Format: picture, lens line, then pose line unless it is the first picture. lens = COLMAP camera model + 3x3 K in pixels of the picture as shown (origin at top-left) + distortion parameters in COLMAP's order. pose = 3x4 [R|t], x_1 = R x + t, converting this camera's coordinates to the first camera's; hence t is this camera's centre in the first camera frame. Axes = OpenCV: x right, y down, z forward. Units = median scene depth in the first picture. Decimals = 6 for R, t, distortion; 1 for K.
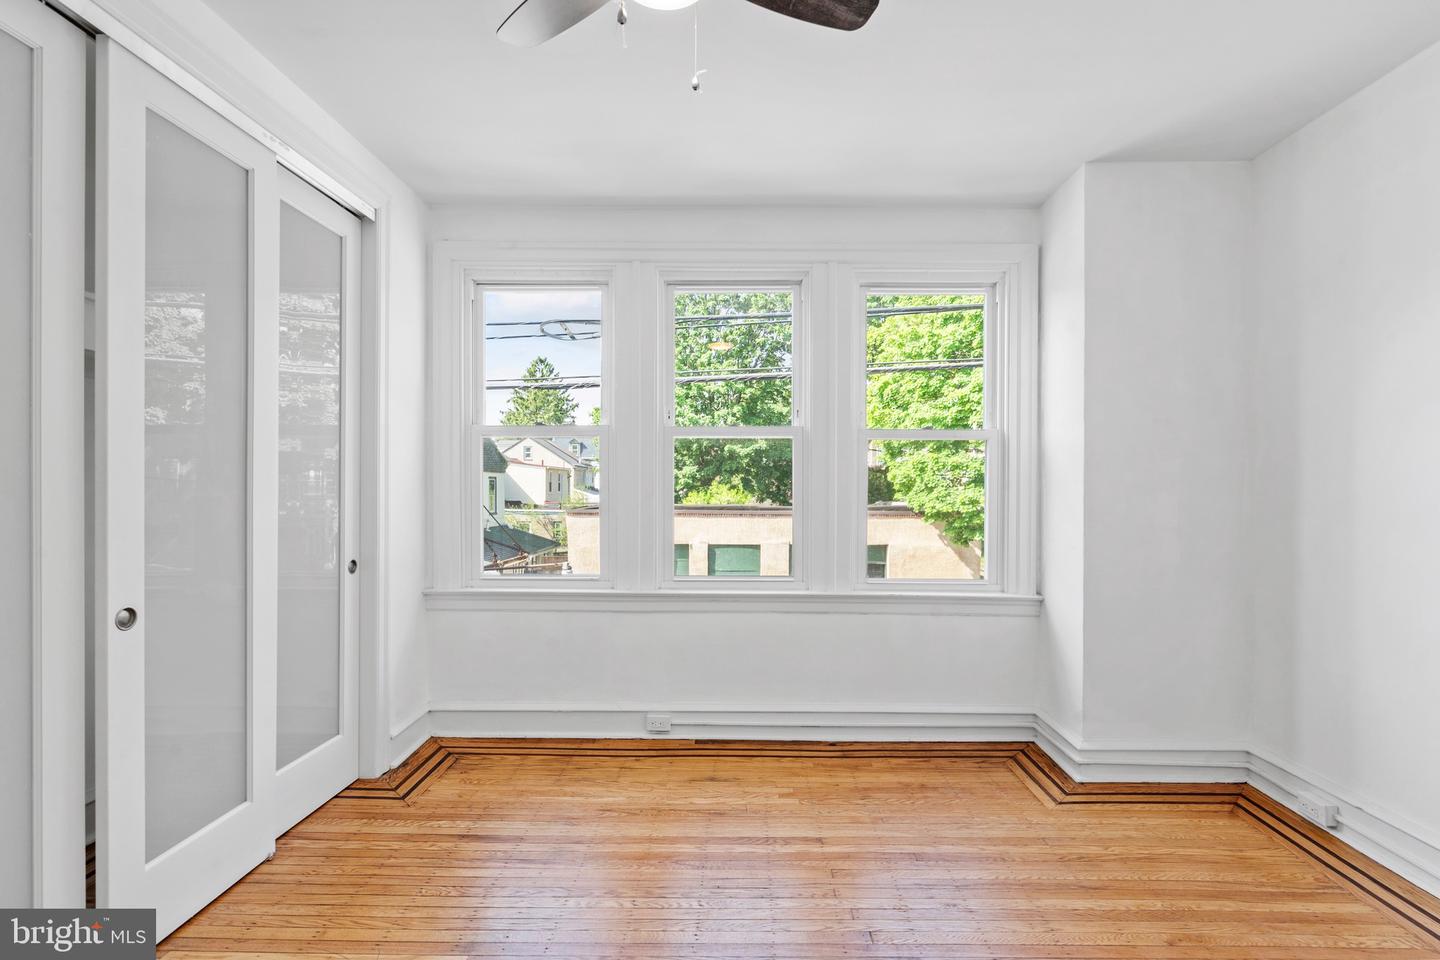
lens RADIAL K [[670.9, 0, 717.3], [0, 670.9, 491.2], [0, 0, 1]] dist [-0.000025, 0.000905]
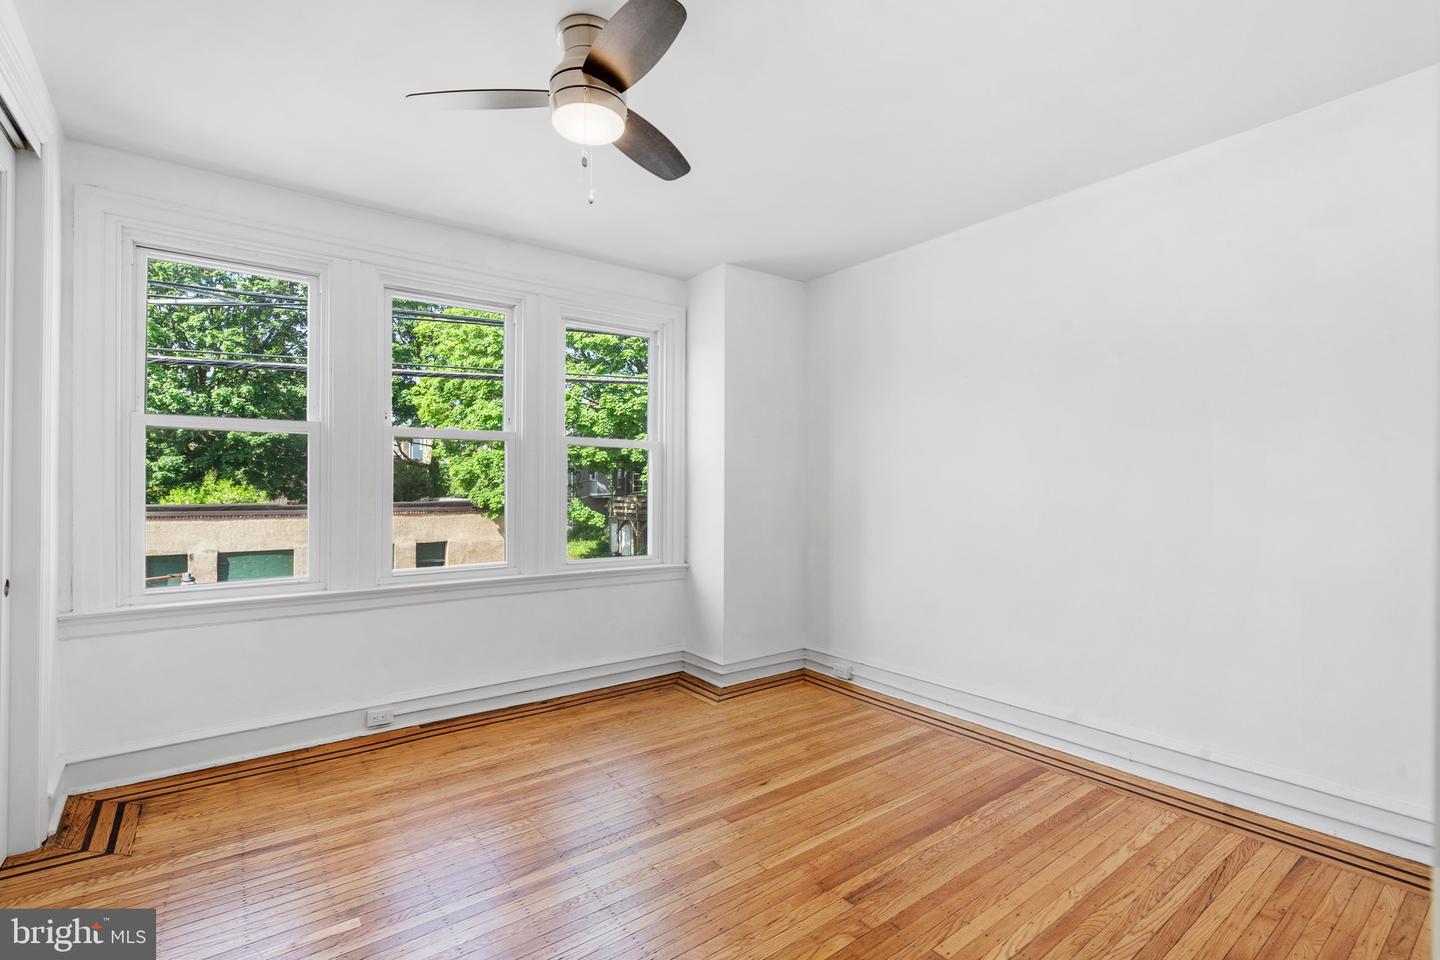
lens RADIAL K [[670.9, 0, 717.3], [0, 670.9, 491.2], [0, 0, 1]] dist [-0.000025, 0.000905]
pose [[0.786657, -0.008231, 0.617336, -0.323346], [0.003818, 0.999957, 0.008468, -0.005084], [-0.617379, -0.004305, 0.786654, -0.122431]]
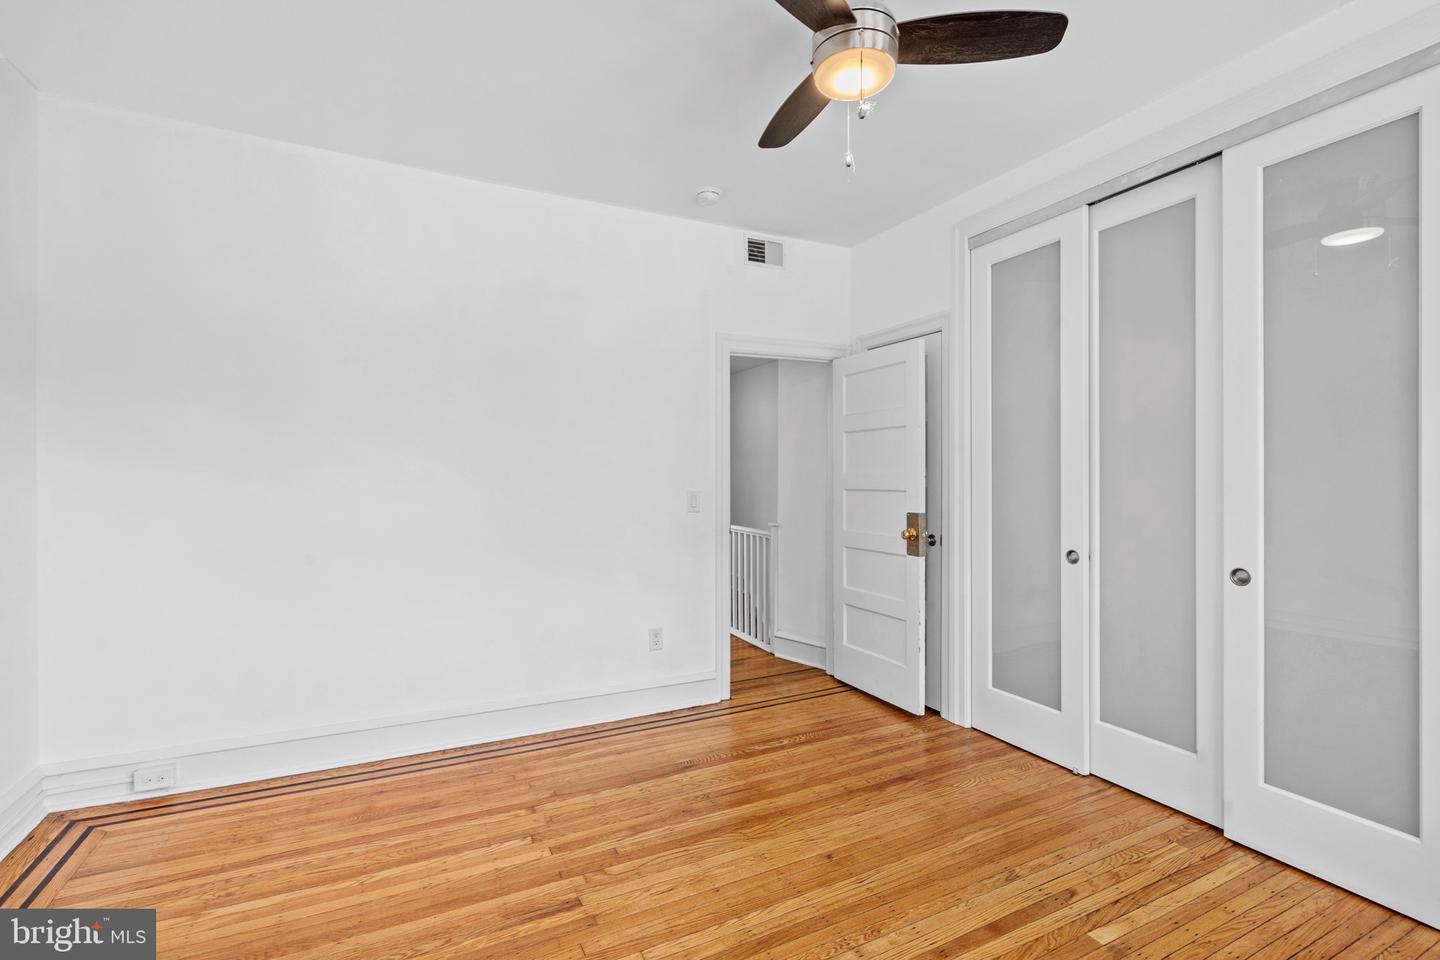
lens RADIAL K [[656.5, 0, 701.9], [0, 656.5, 481.3], [0, 0, 1]] dist [0.000259, 0.000157]
pose [[-0.892455, -0.000694, -0.451136, 0.334528], [-0.002052, 0.999995, 0.002520, 0.000722], [0.451132, 0.003175, -0.892452, 0.883831]]
